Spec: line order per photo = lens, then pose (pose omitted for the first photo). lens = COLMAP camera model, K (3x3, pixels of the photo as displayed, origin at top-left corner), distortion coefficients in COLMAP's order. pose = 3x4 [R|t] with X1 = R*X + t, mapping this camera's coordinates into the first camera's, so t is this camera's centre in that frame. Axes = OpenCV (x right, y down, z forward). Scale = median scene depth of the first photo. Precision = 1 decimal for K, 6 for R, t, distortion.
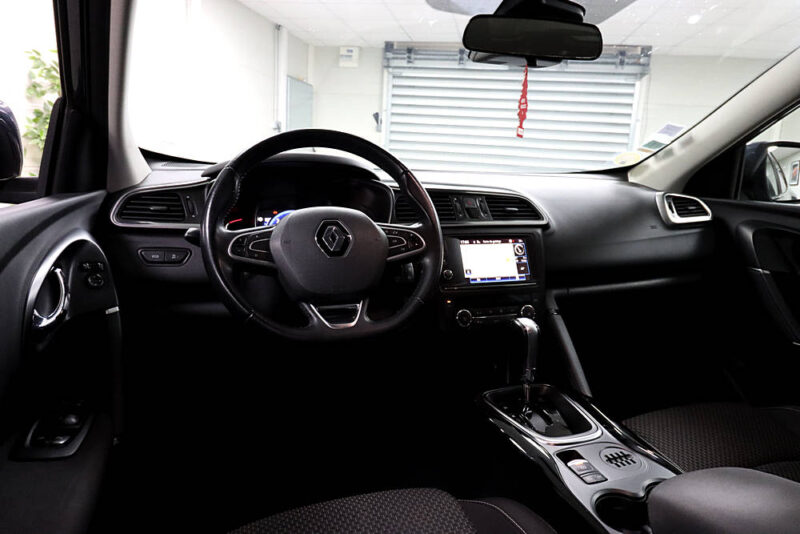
lens RADIAL K [[530.8, 0, 397.9], [0, 530.8, 274.2], [0, 0, 1]] dist [0.018097, -0.008390]
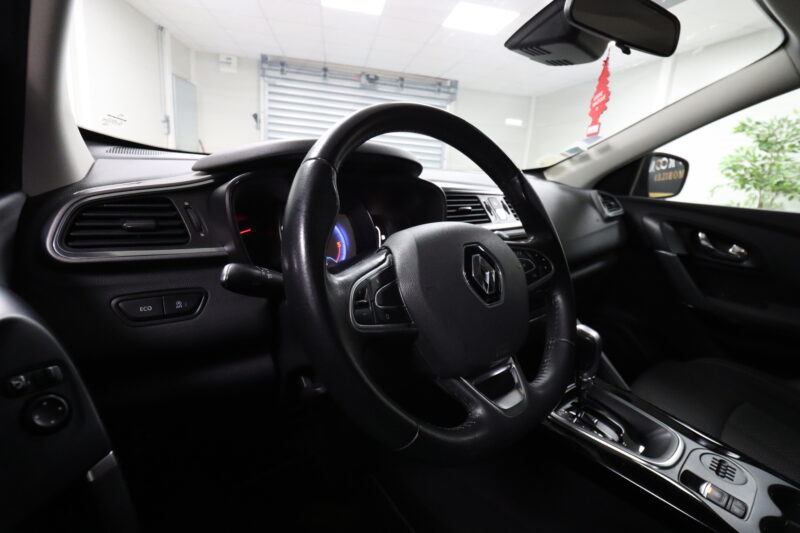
lens RADIAL K [[372.3, 0, 399.6], [0, 372.3, 265.8], [0, 0, 1]] dist [-0.007153, -0.004558]
pose [[0.938946, -0.063006, 0.338247, -0.213034], [0.037312, 0.995939, 0.081940, -0.067301], [-0.342036, -0.064316, 0.937483, 0.340509]]
